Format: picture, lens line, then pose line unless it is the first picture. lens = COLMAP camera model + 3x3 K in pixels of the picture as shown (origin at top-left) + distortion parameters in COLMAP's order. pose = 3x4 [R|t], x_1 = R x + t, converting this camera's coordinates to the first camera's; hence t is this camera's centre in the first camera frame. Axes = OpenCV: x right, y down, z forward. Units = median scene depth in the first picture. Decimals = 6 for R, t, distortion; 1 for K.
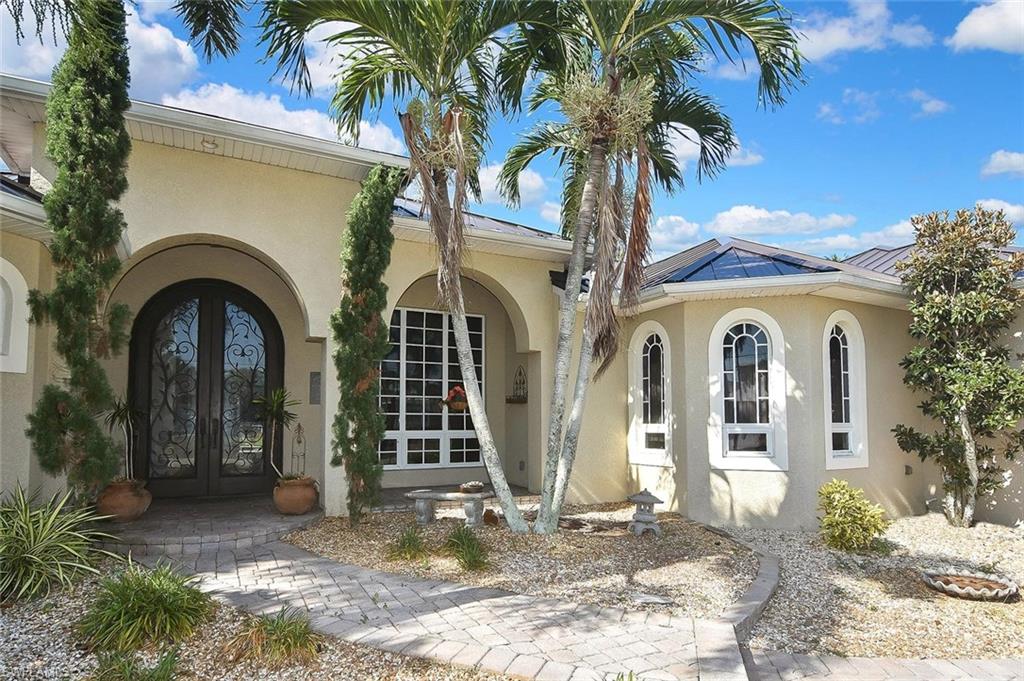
lens RADIAL K [[654.3, 0, 512.3], [0, 654.3, 374.8], [0, 0, 1]] dist [-0.019901, -0.001411]
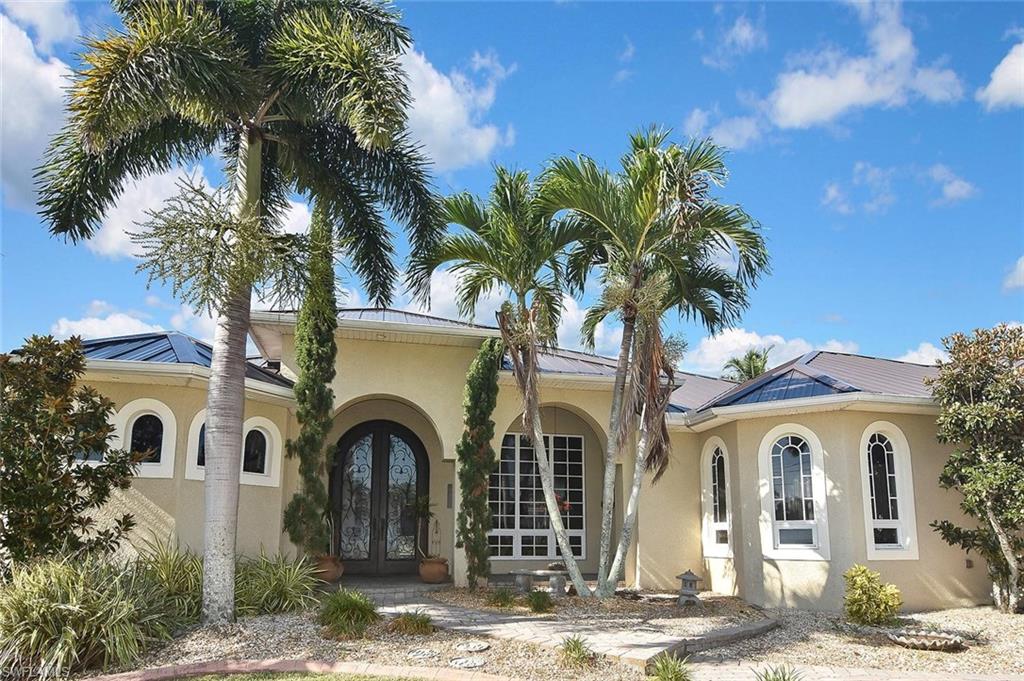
lens RADIAL K [[807.7, 0, 513.0], [0, 807.7, 359.5], [0, 0, 1]] dist [-0.017815, -0.006453]
pose [[0.964577, -0.059804, -0.256934, 0.273927], [0.018103, 0.986674, -0.161697, 0.013995], [0.263180, 0.151318, 0.952806, -0.615728]]
